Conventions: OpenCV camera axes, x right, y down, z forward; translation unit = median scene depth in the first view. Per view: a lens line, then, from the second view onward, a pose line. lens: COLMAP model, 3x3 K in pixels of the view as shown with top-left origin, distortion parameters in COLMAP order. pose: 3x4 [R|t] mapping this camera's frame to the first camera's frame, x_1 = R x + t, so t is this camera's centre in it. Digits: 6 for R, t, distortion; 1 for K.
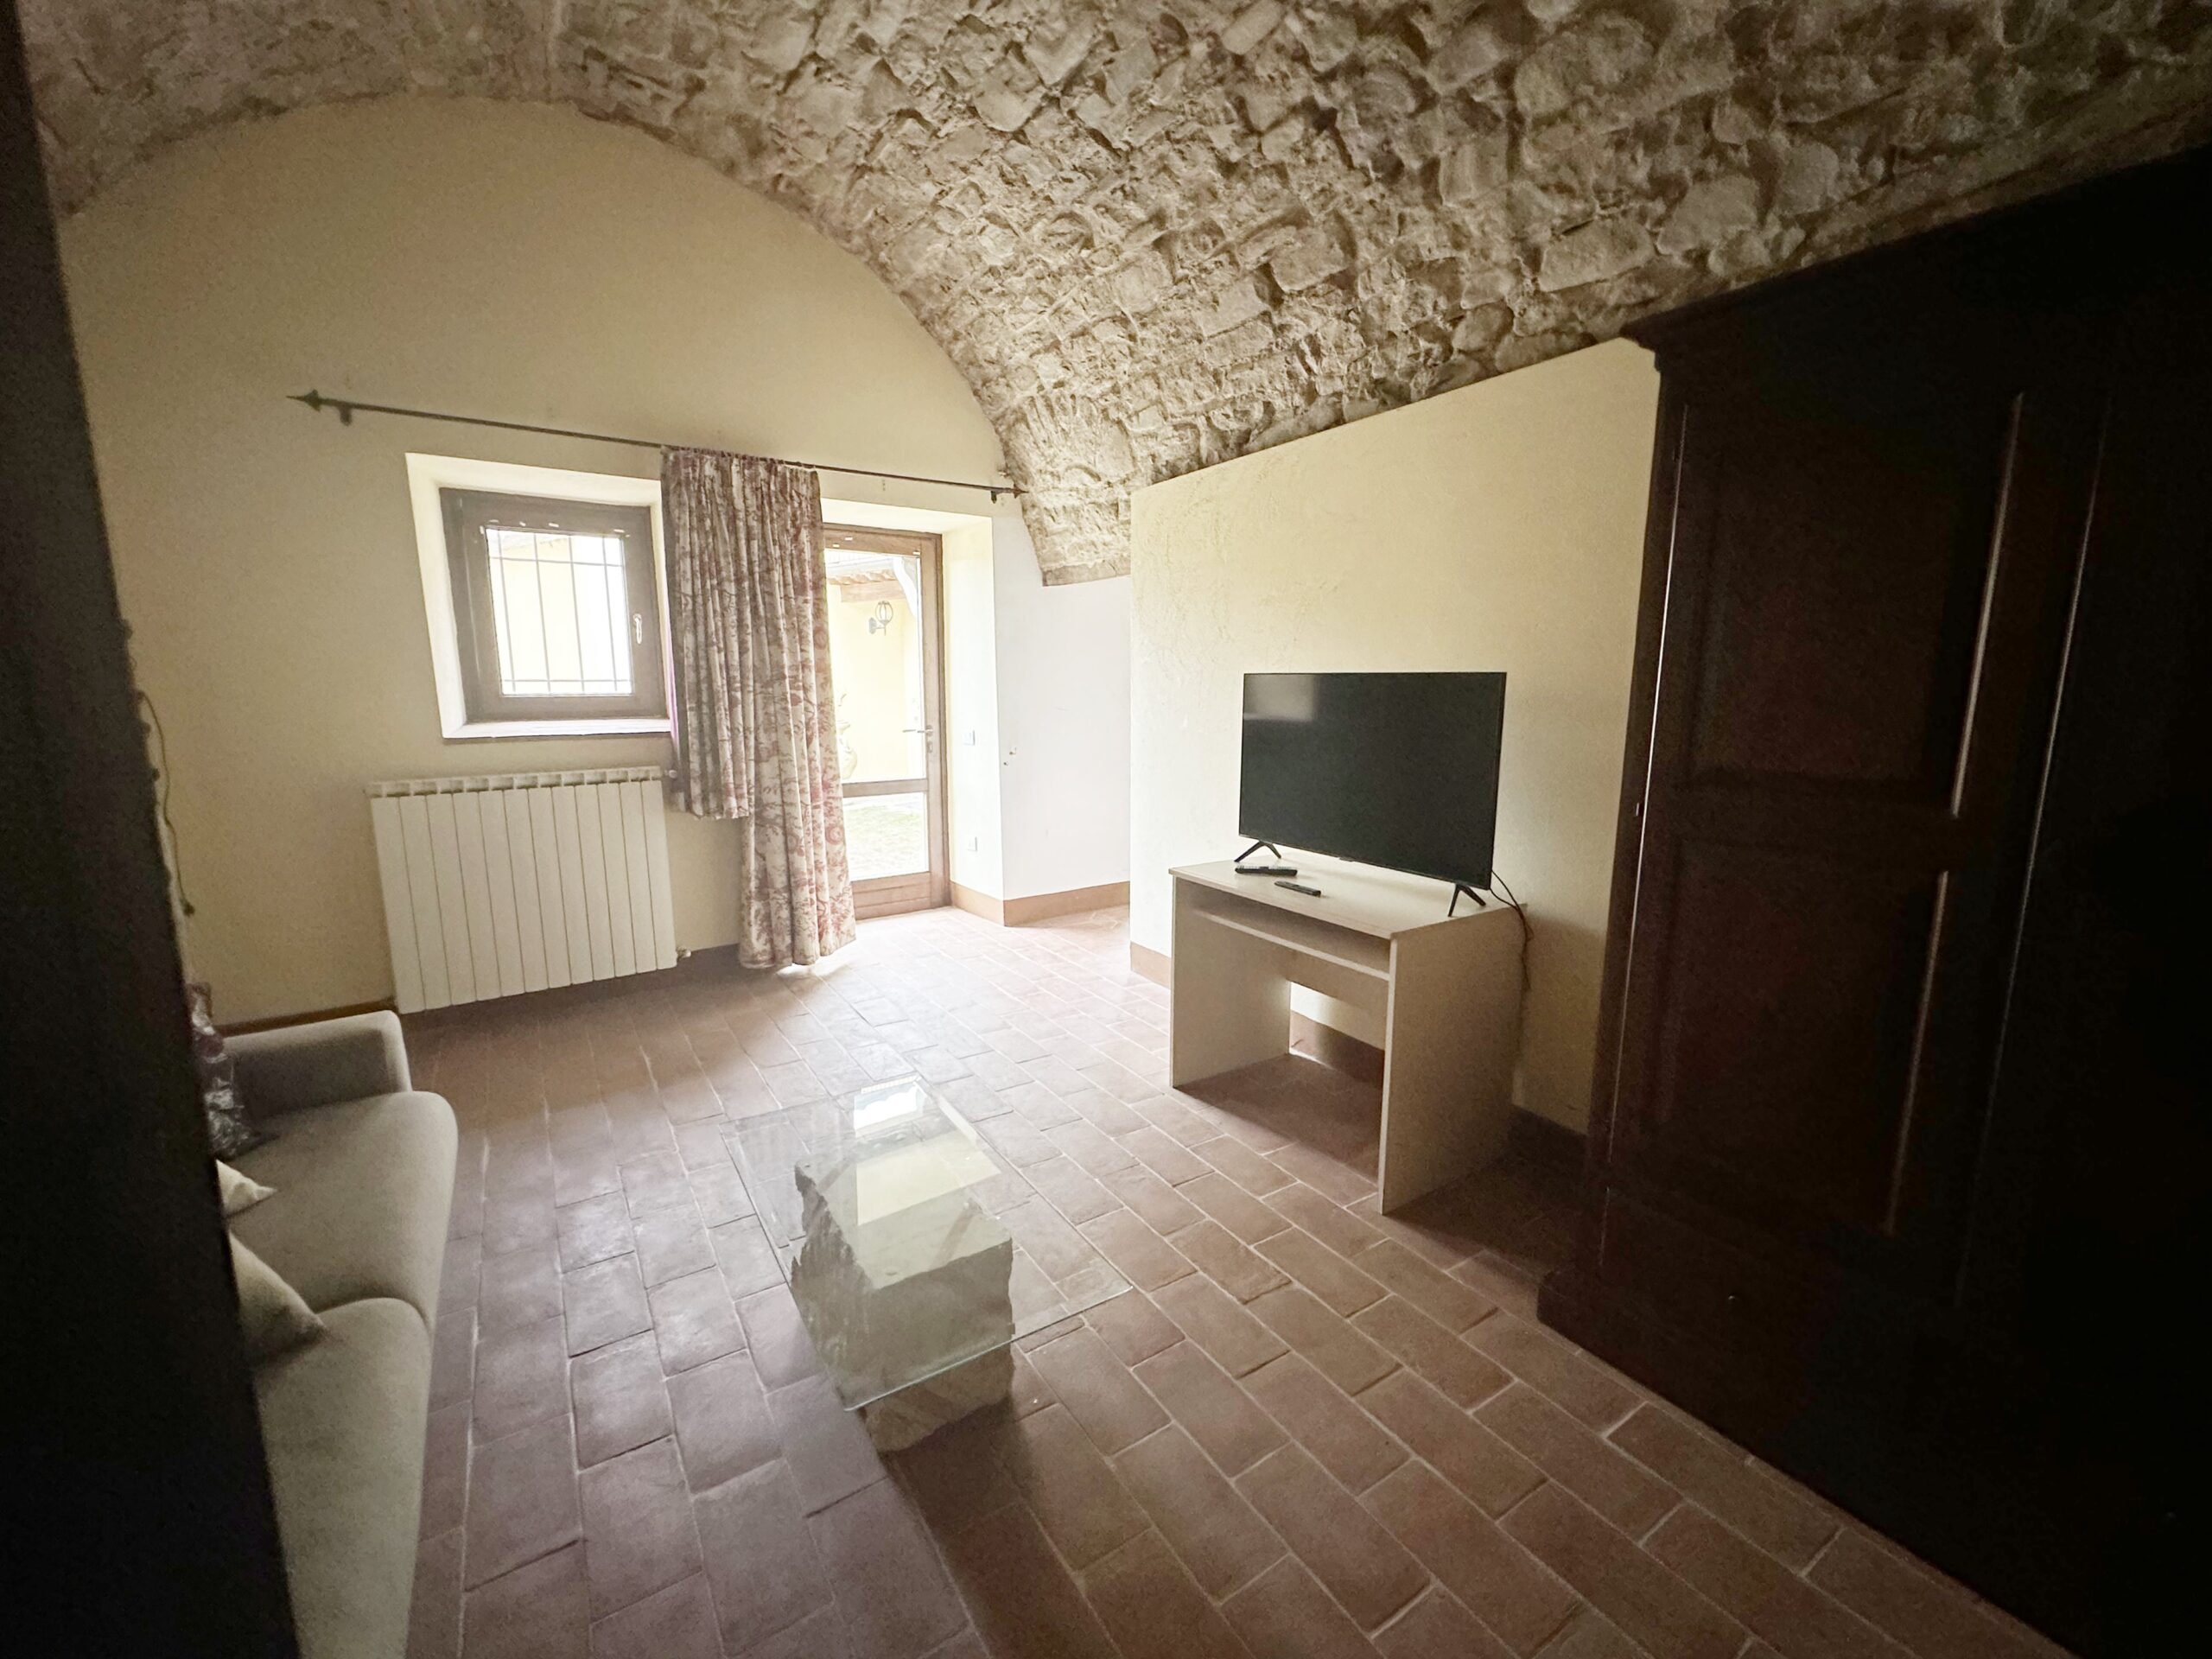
lens RADIAL K [[883.7, 0, 1072.8], [0, 883.7, 826.0], [0, 0, 1]] dist [-0.003106, 0.000684]
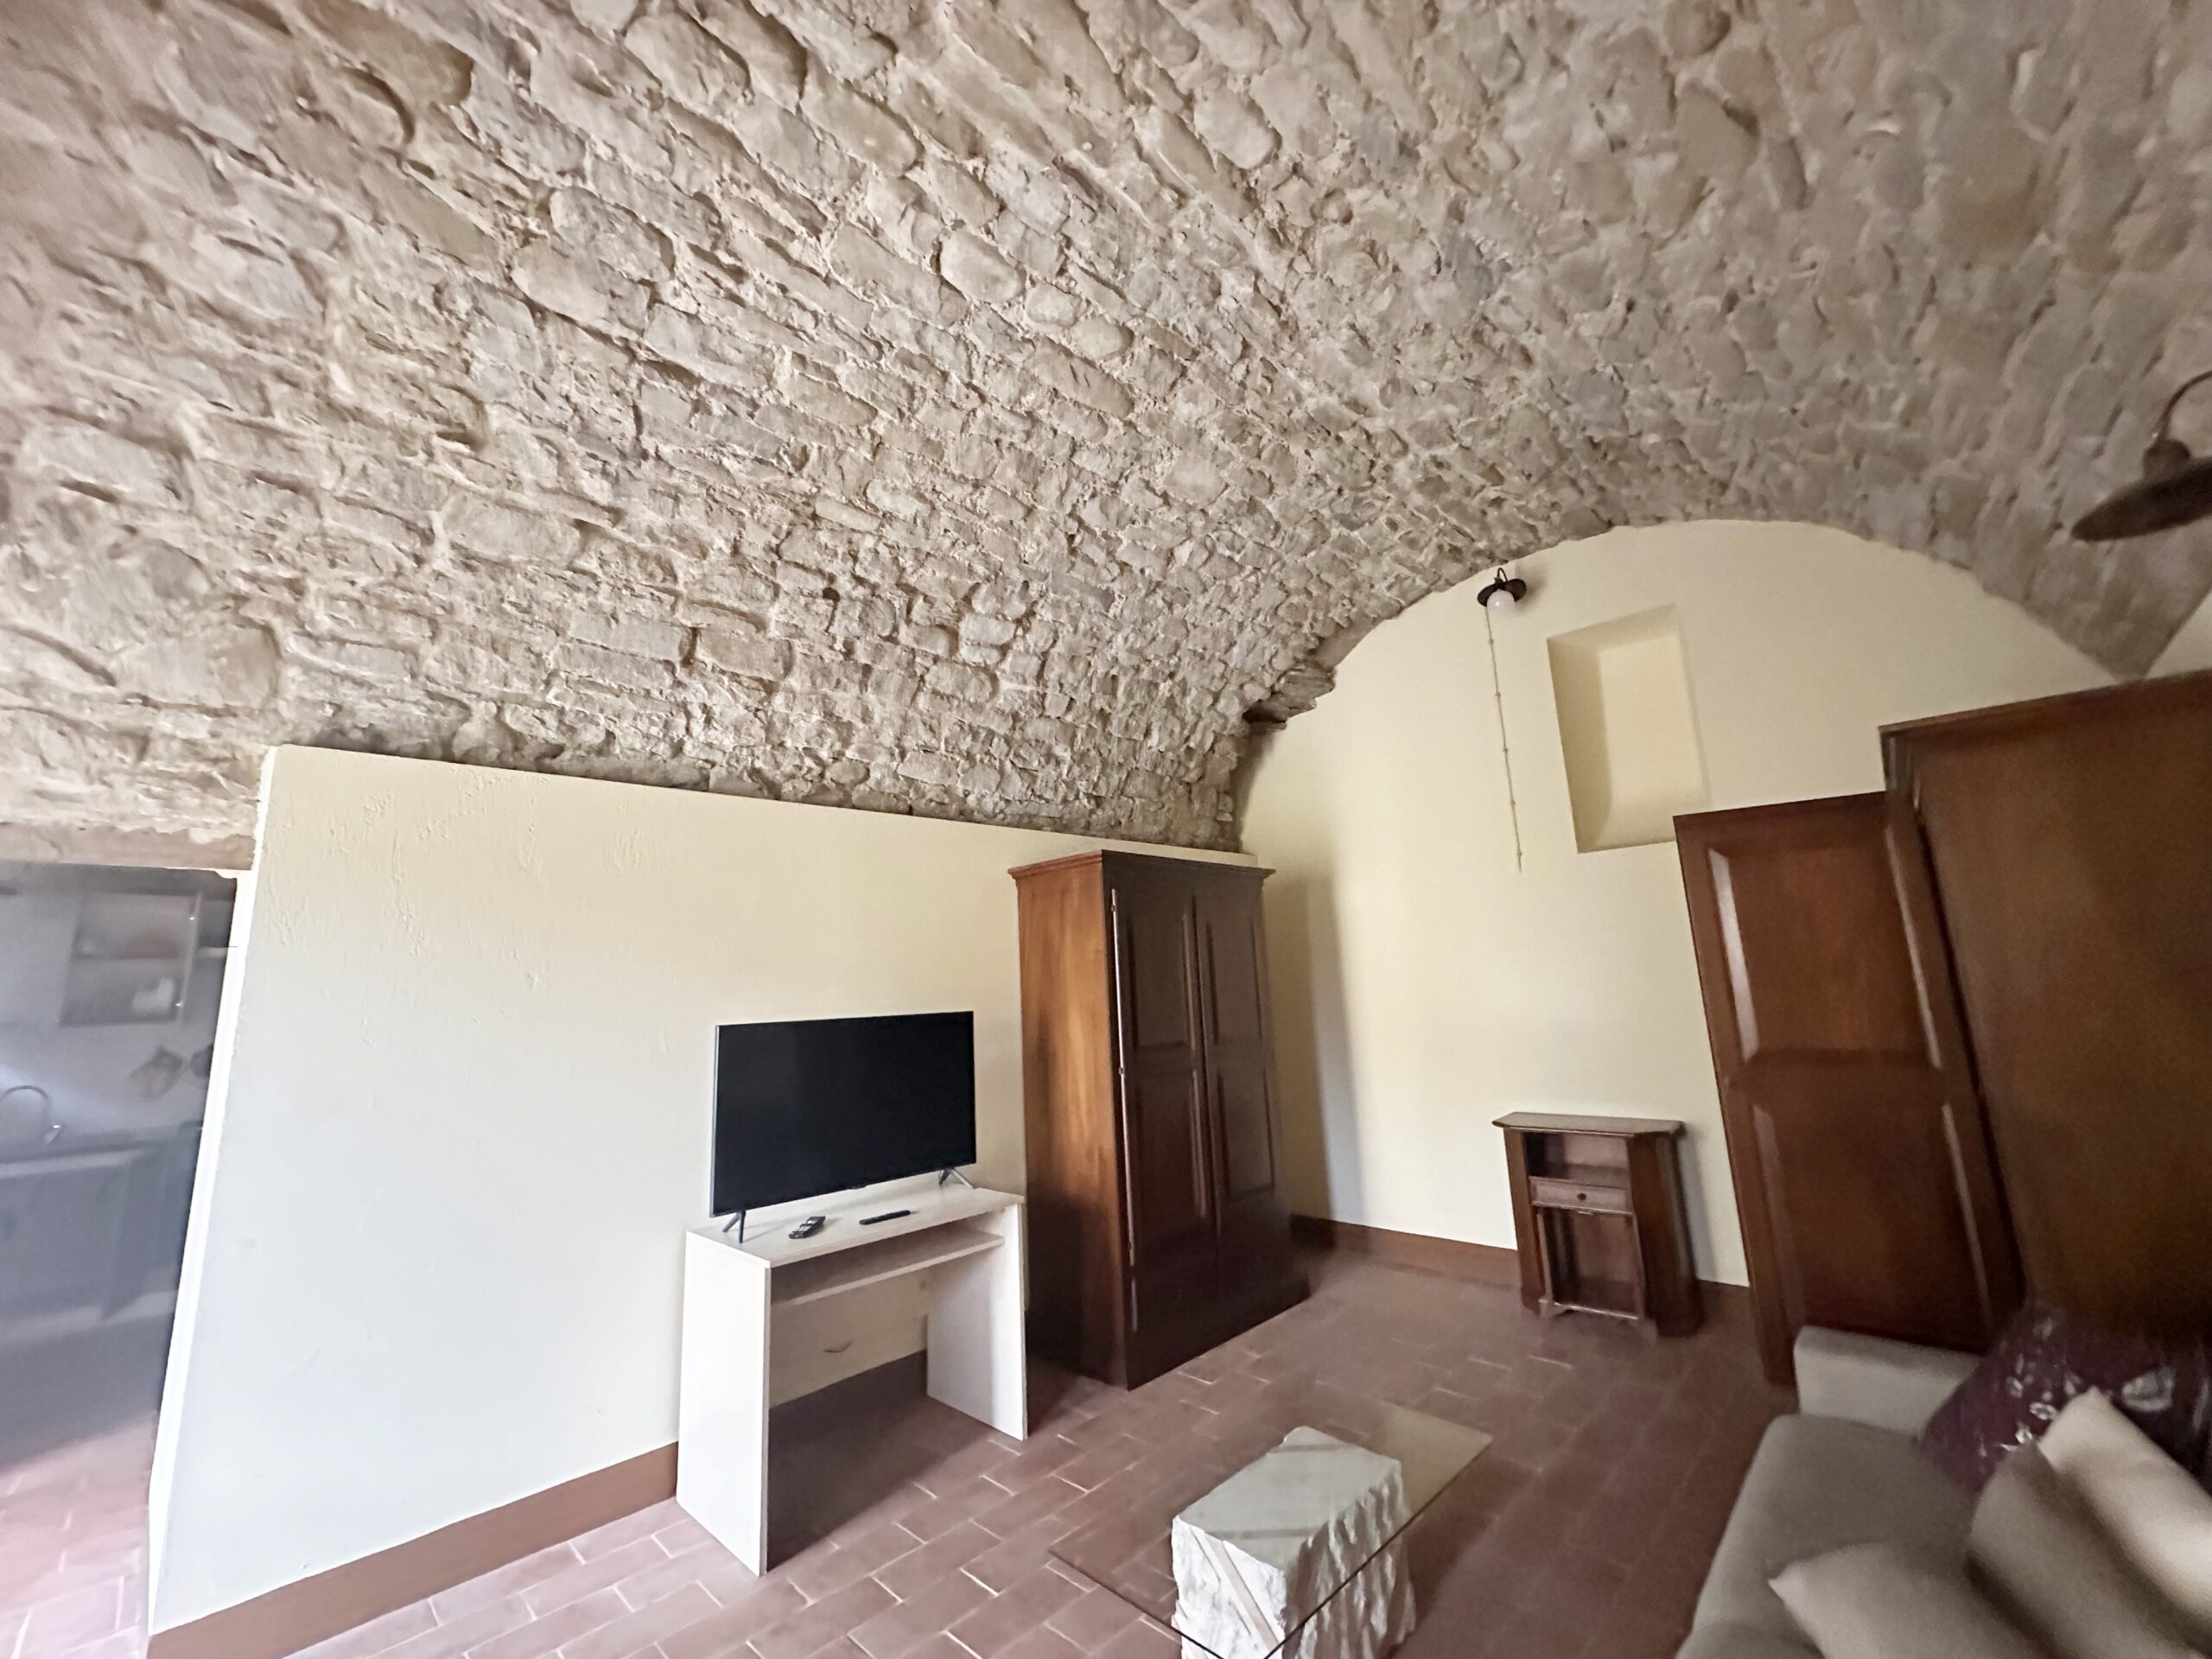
lens RADIAL K [[883.7, 0, 1110.6], [0, 883.7, 822.1], [0, 0, 1]] dist [-0.003106, 0.000684]
pose [[-0.230051, 0.187446, 0.954956, -0.270695], [0.205190, 0.968558, -0.140686, -0.055742], [-0.951301, 0.163582, -0.261280, 0.273508]]
